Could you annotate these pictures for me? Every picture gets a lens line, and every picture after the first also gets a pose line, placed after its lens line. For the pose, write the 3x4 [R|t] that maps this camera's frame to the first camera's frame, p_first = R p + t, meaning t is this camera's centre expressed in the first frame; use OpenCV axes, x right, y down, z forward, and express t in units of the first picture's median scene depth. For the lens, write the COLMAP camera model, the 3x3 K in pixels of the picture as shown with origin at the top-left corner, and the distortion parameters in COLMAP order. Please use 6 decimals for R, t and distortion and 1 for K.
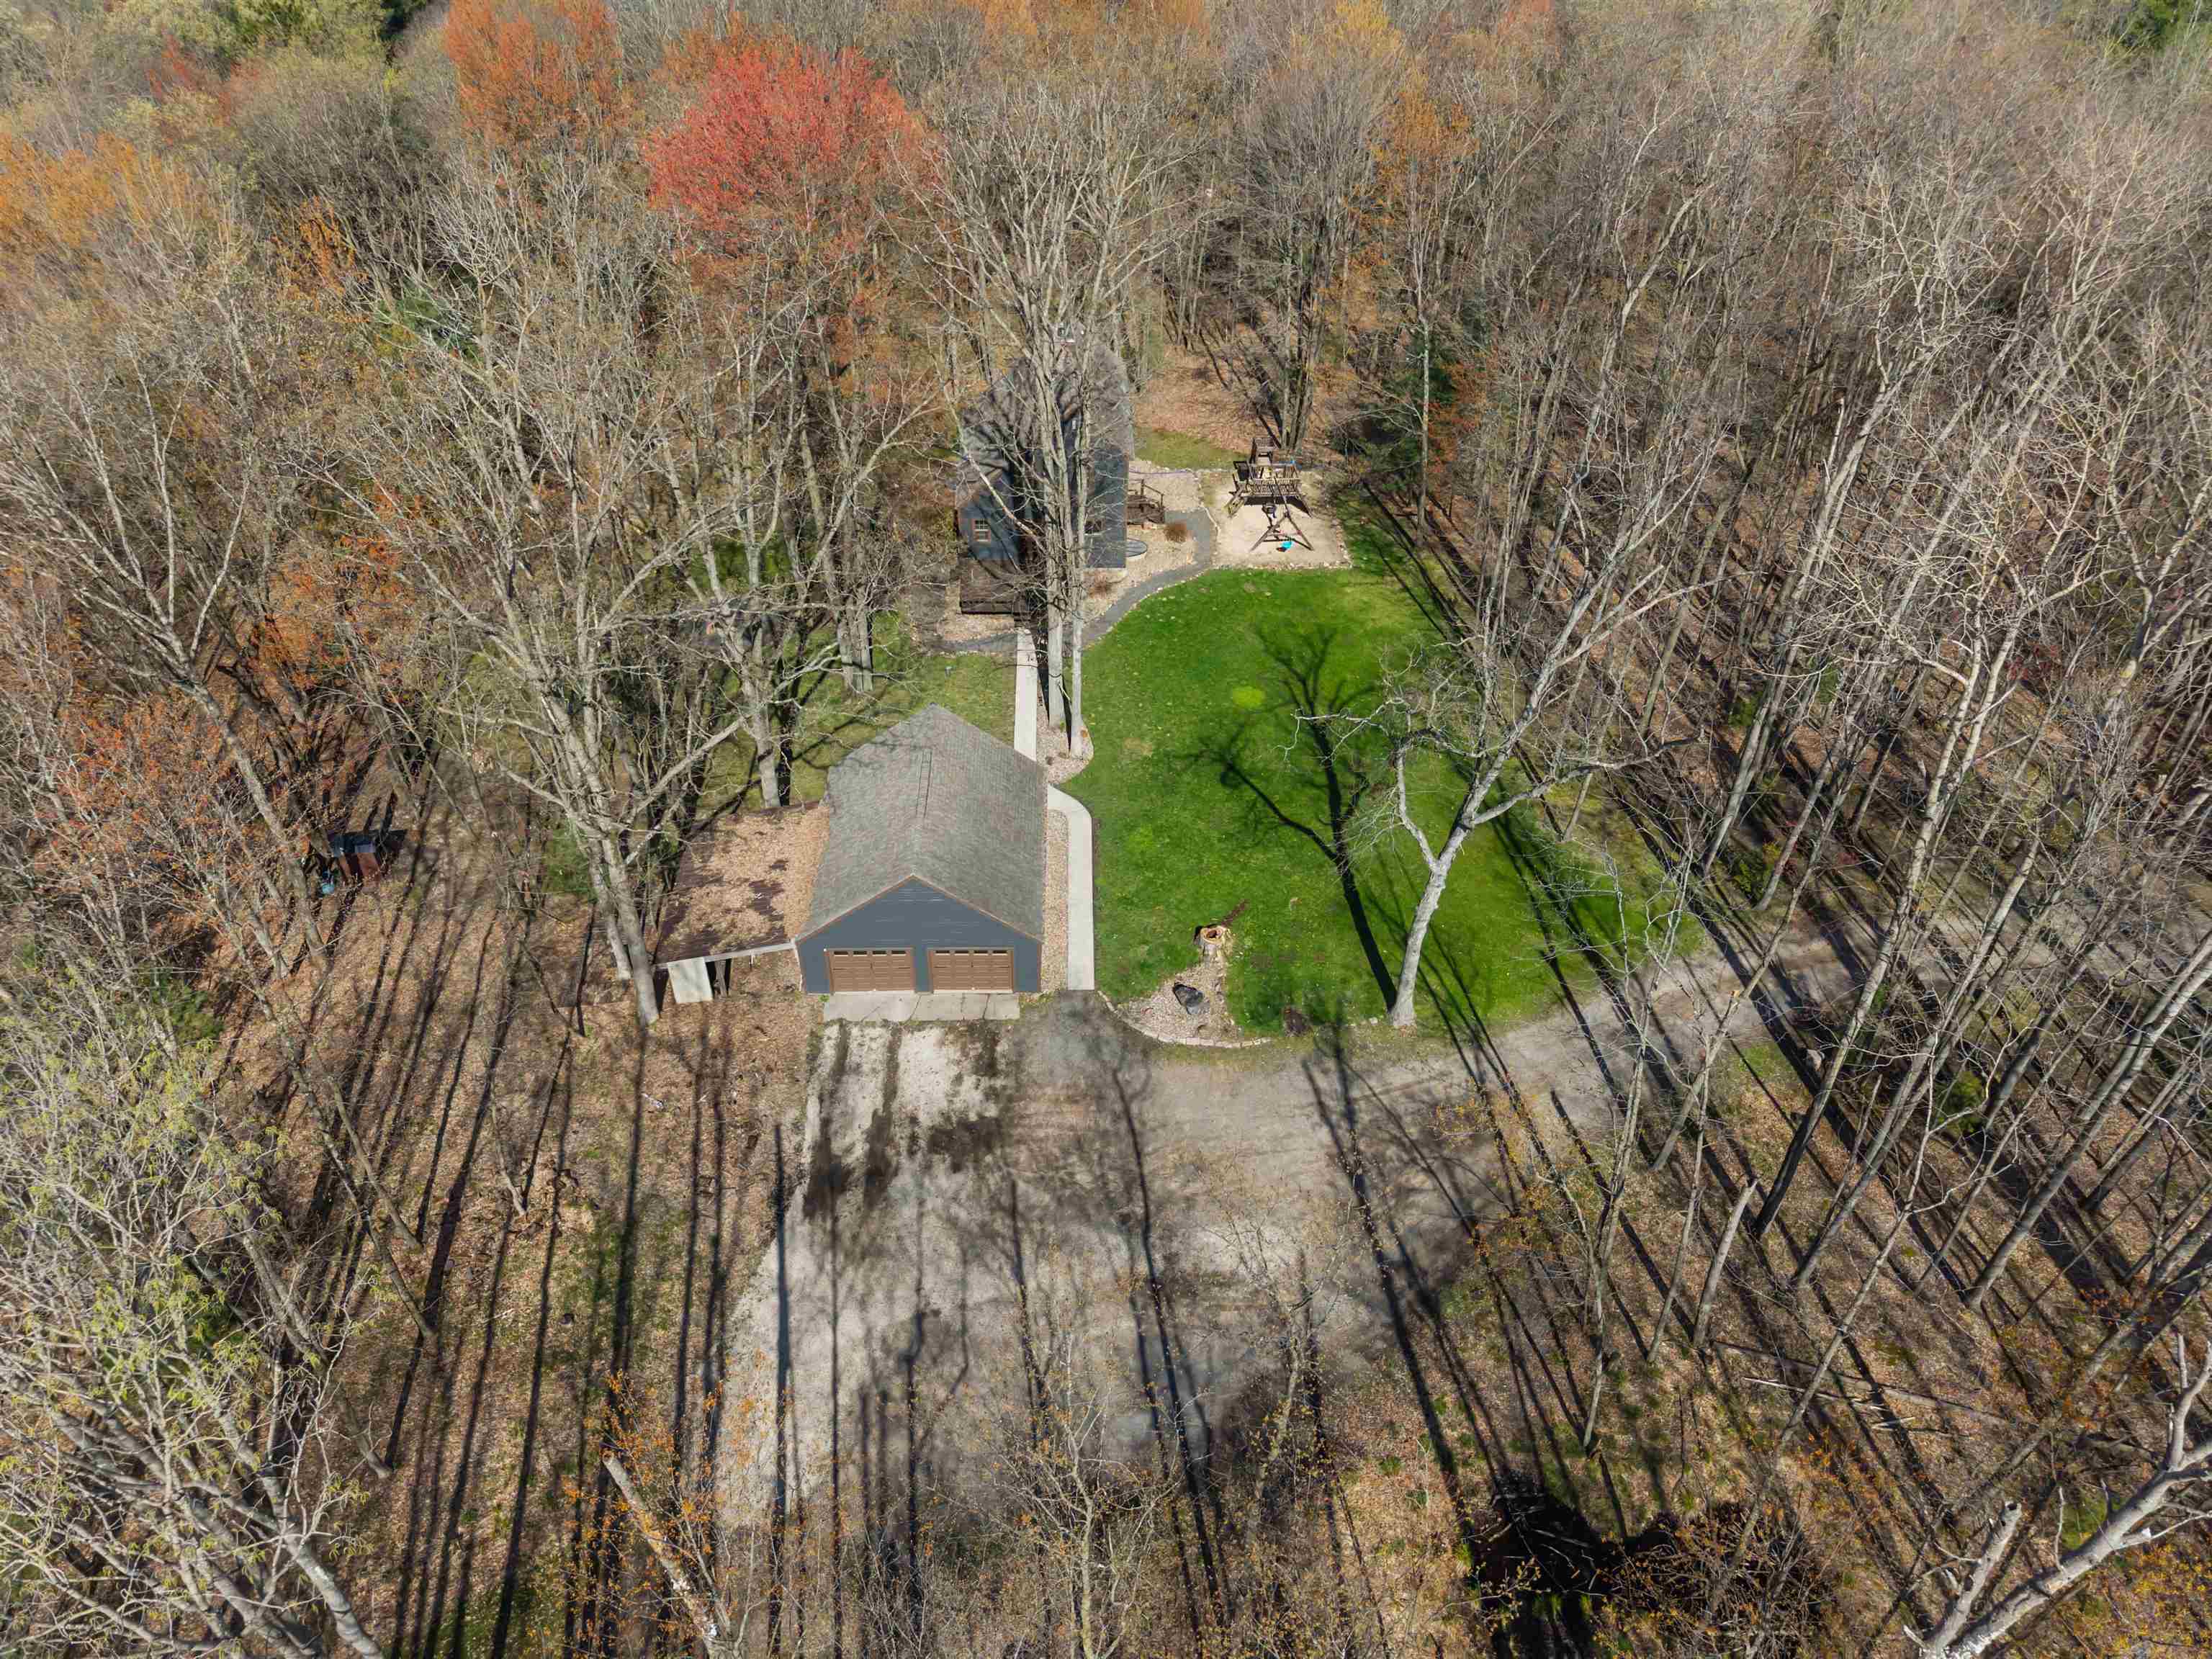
lens RADIAL K [[1557.1, 0, 1106.0], [0, 1557.1, 829.5], [0, 0, 1]] dist [0.009224, -0.001814]
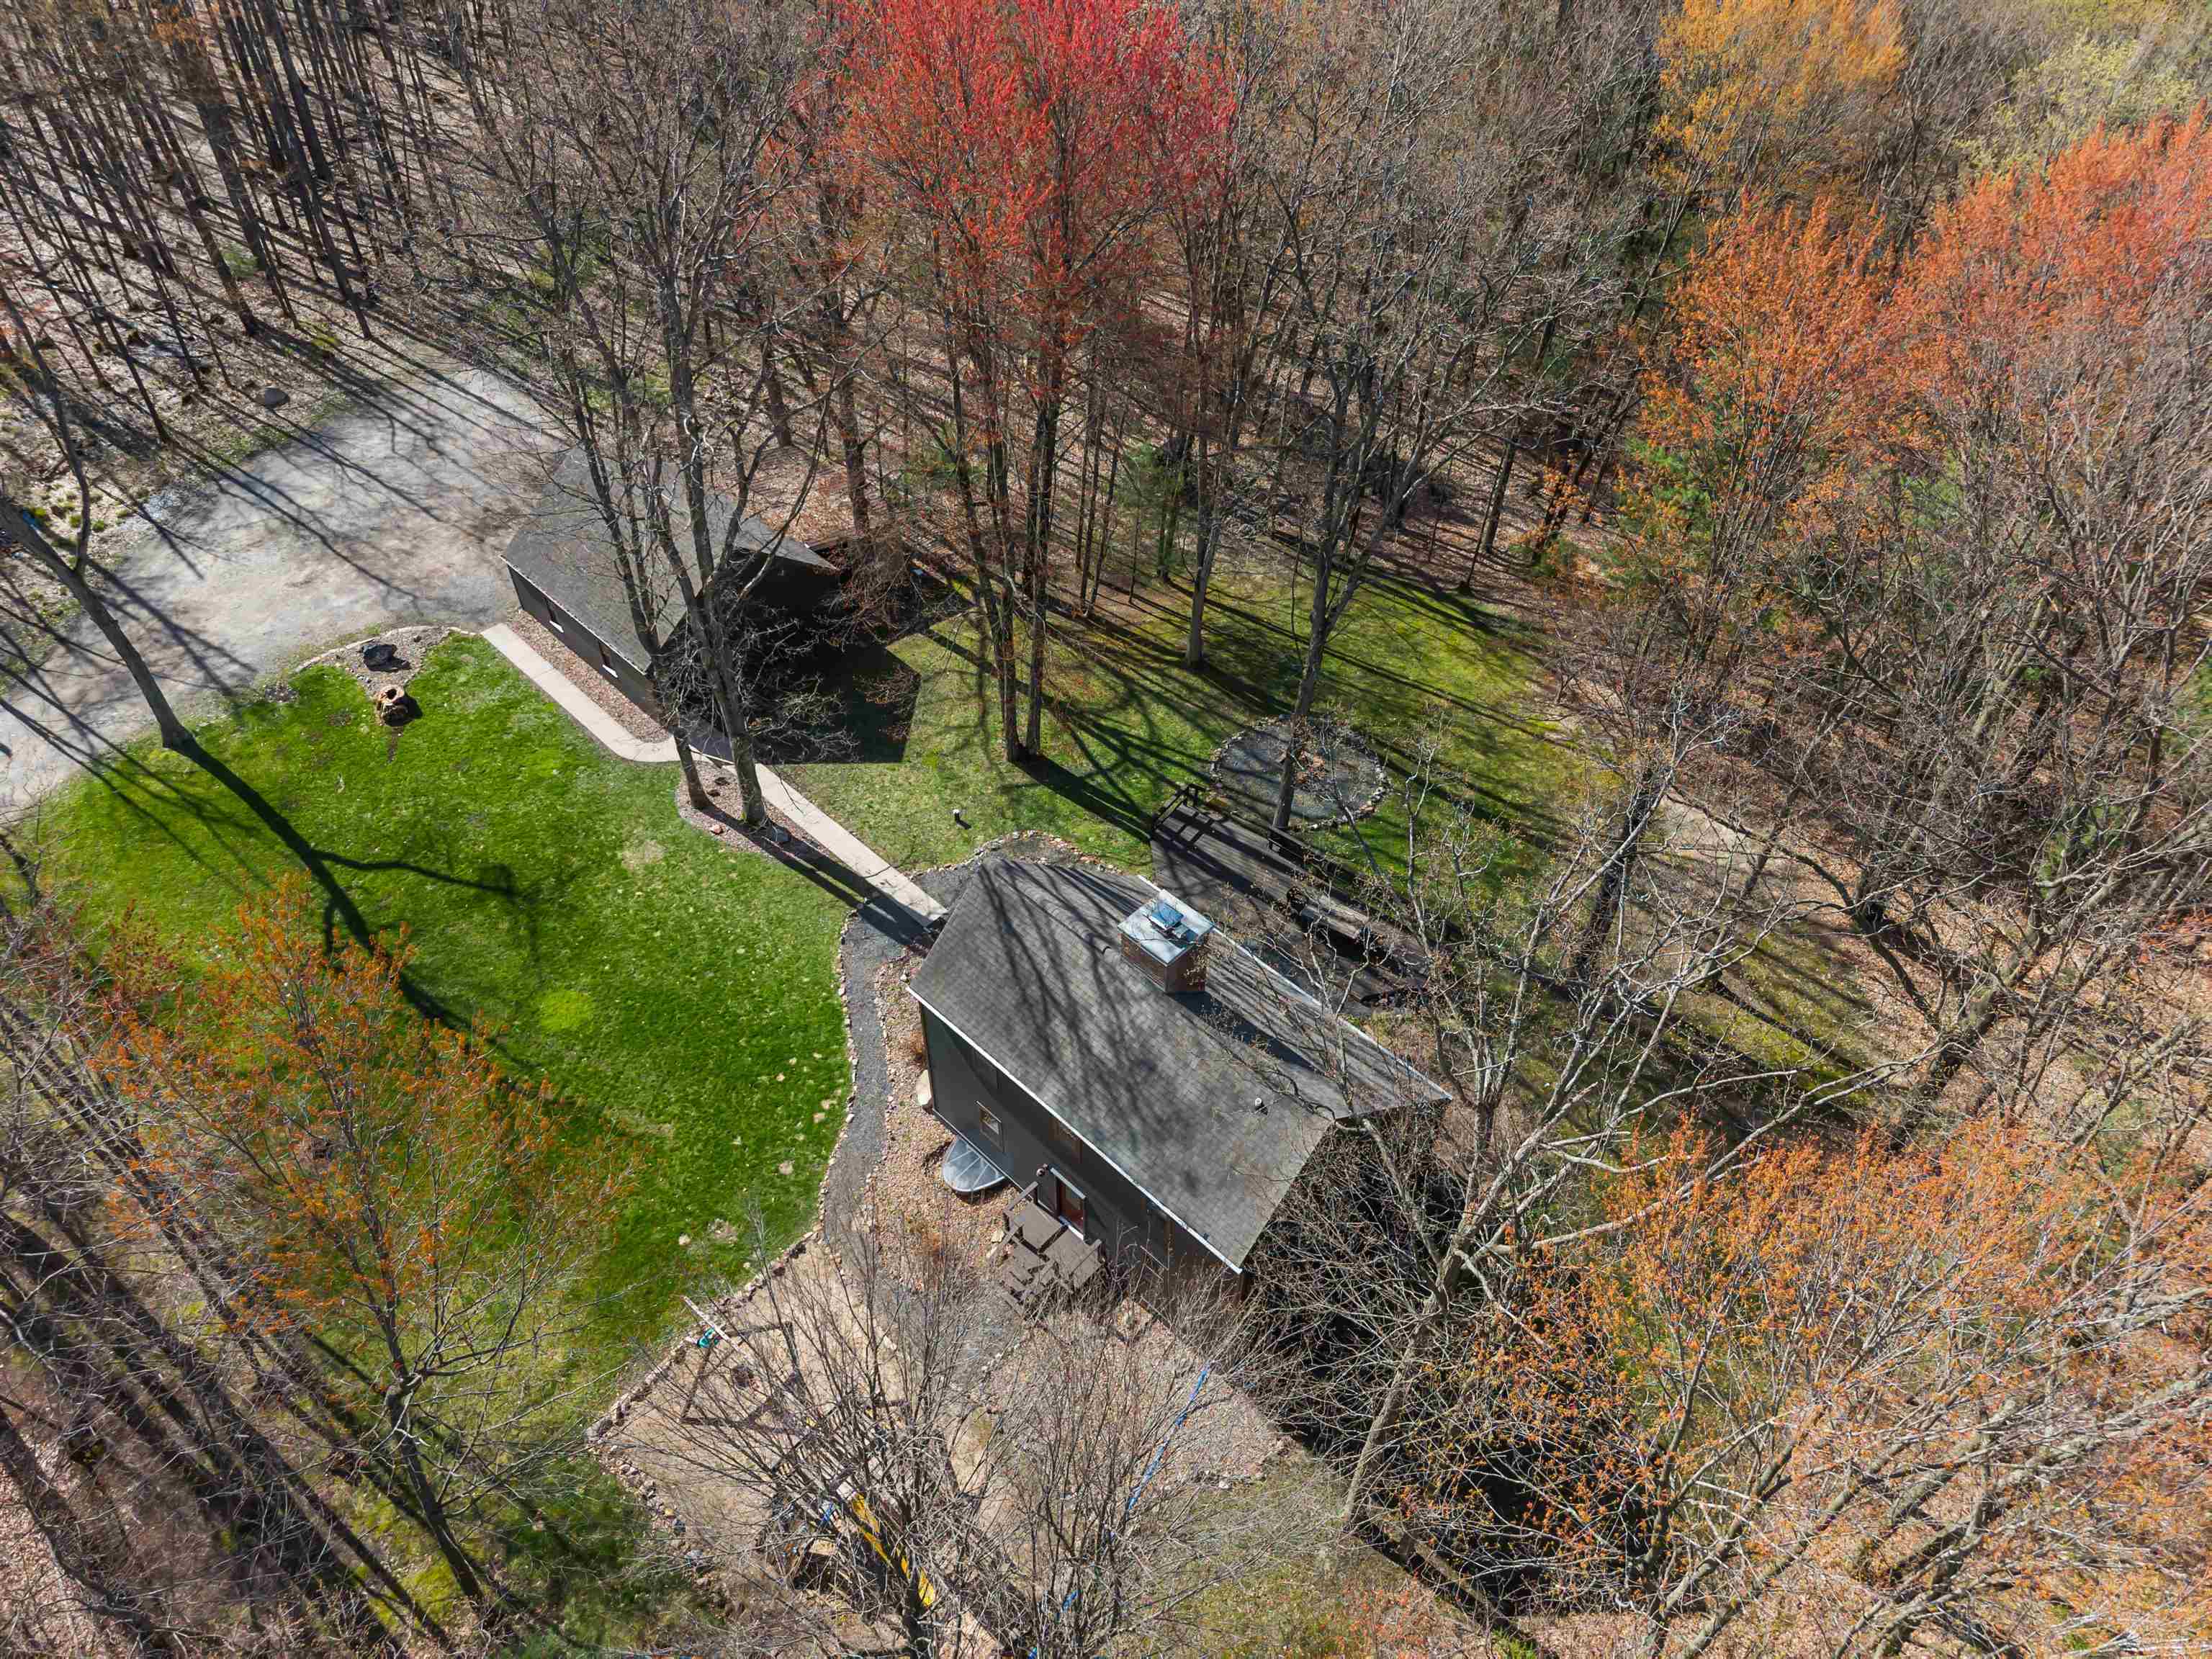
lens RADIAL K [[1483.6, 0, 1065.1], [0, 1483.6, 826.3], [0, 0, 1]] dist [-0.003389, -0.002289]
pose [[-0.731150, 0.474139, -0.490521, 0.271567], [-0.438413, 0.224339, 0.870326, -0.968689], [0.522698, 0.851390, 0.043843, 1.338440]]
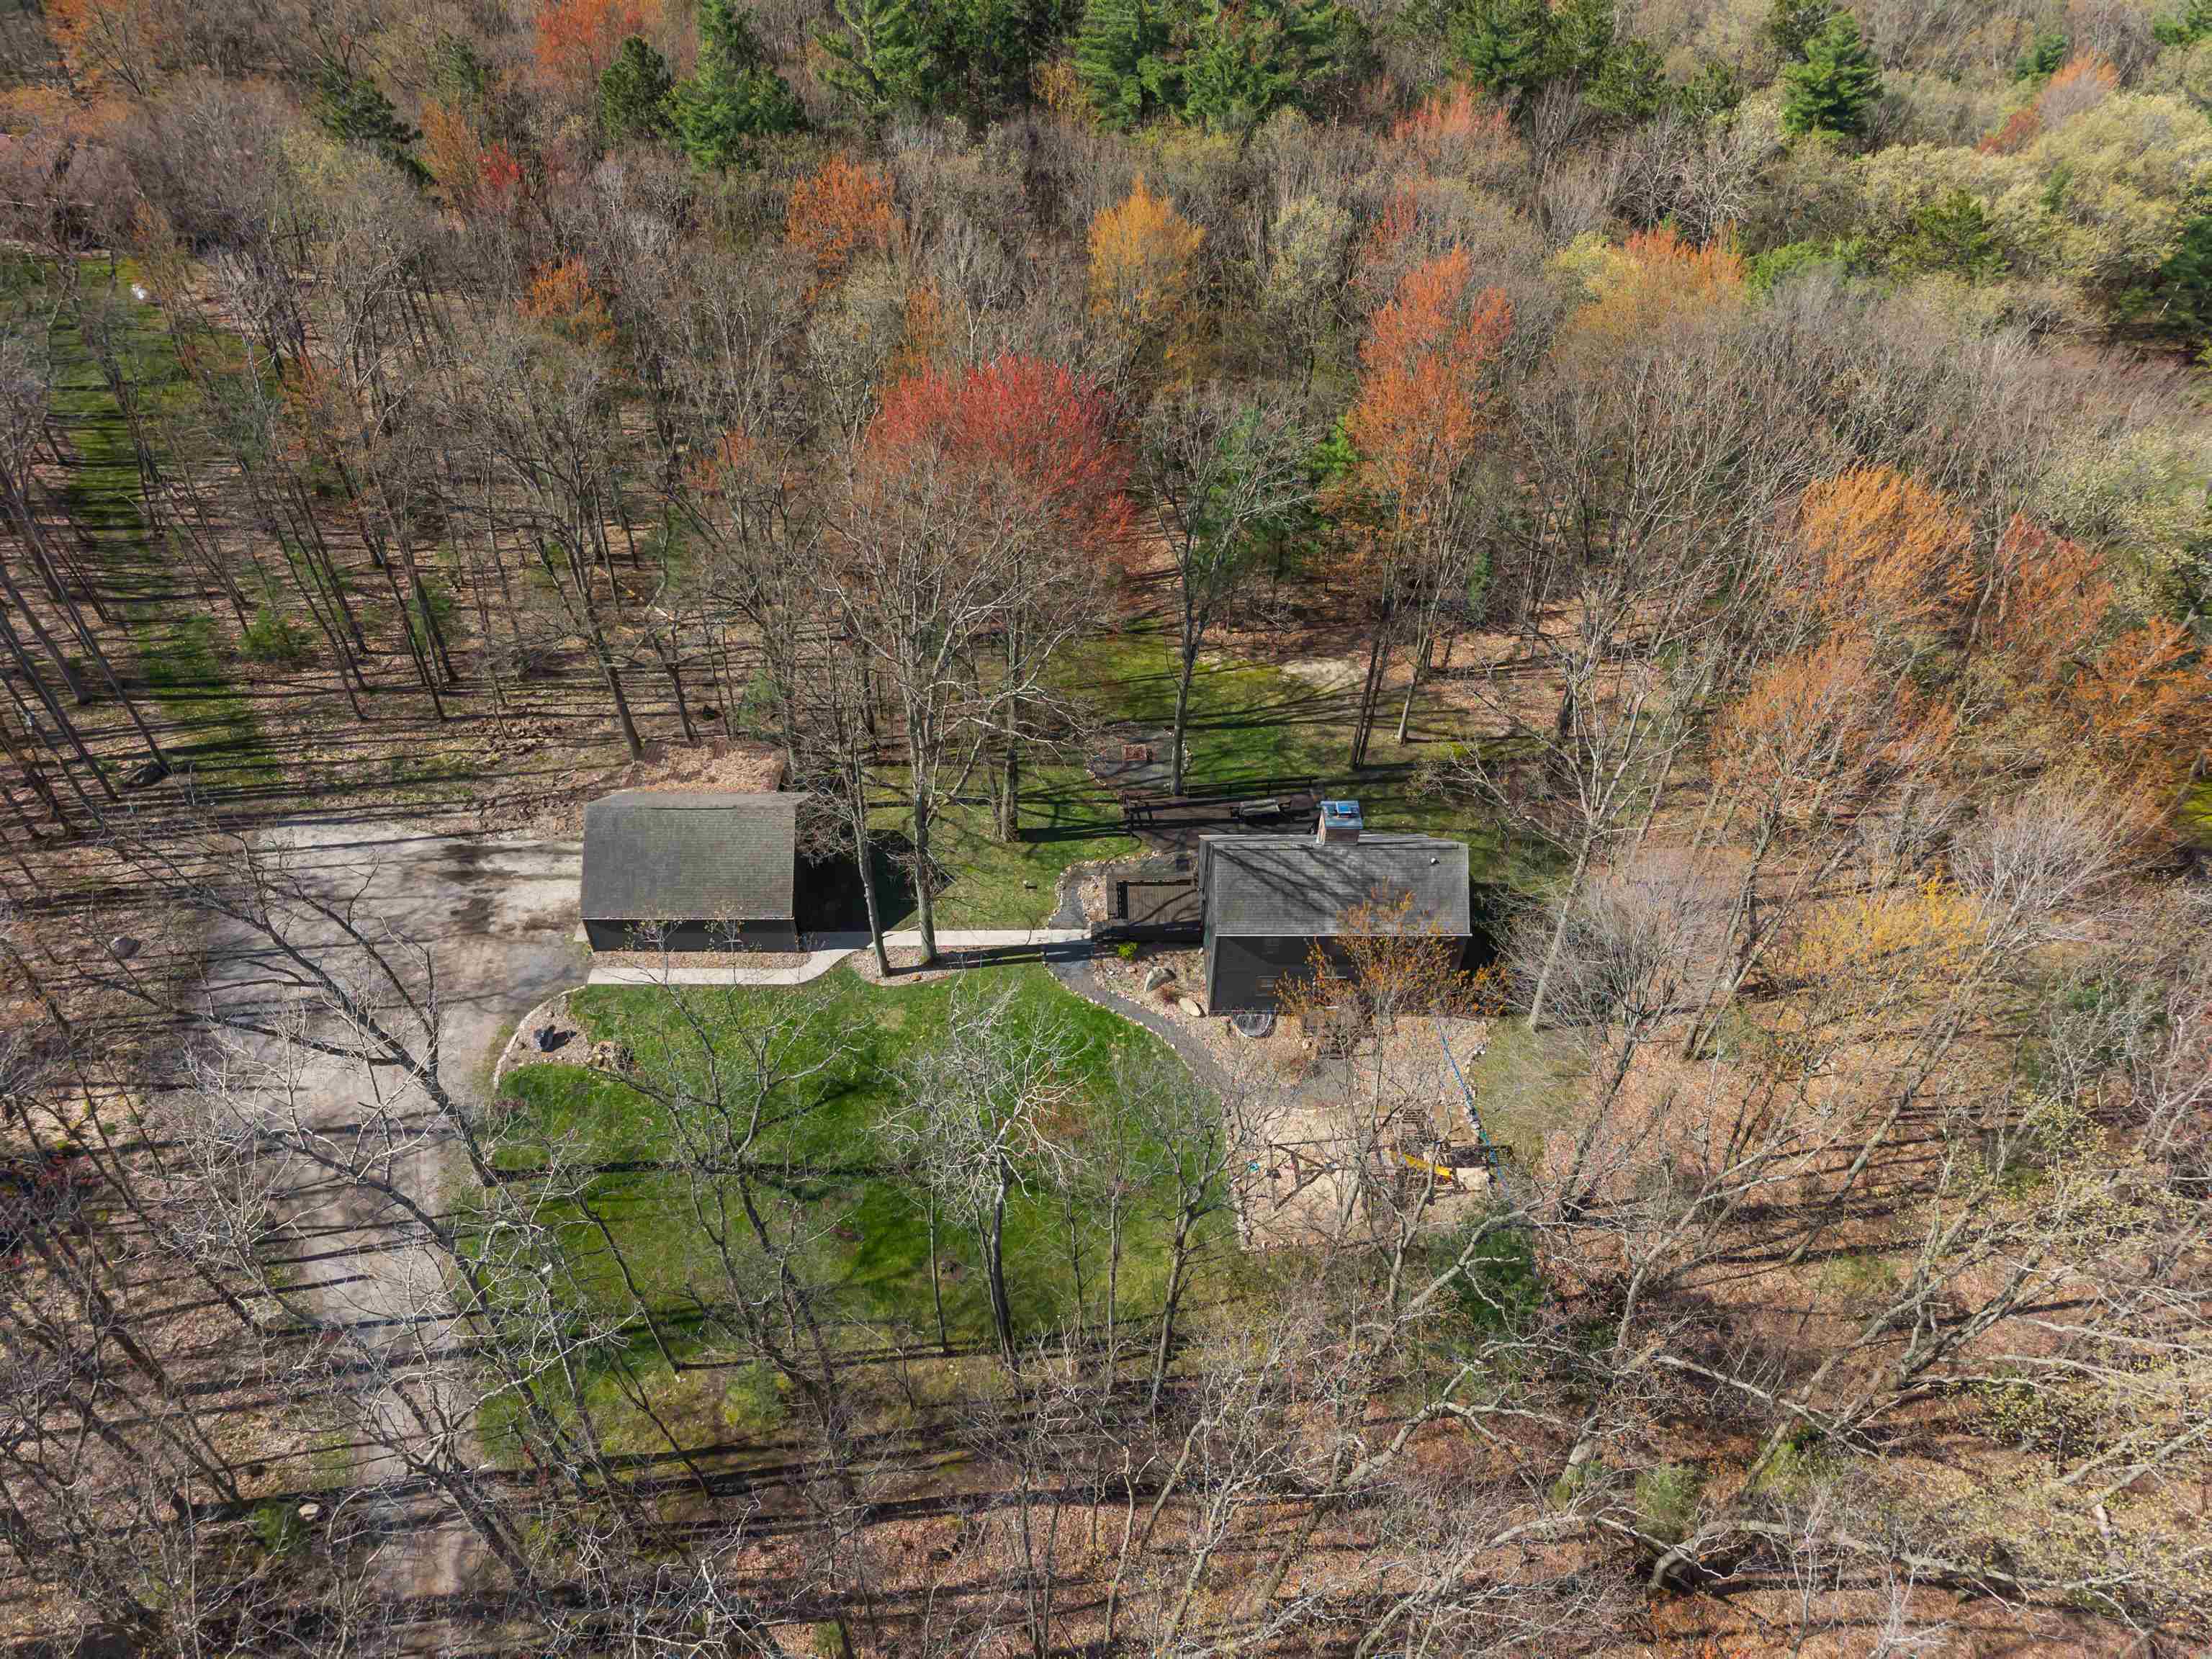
lens RADIAL K [[1483.6, 0, 1065.1], [0, 1483.6, 826.3], [0, 0, 1]] dist [-0.003389, -0.002289]
pose [[-0.039322, 0.693449, -0.719432, 0.821058], [-0.626548, 0.543755, 0.558362, -0.962572], [0.778391, 0.472714, 0.413098, 0.769542]]
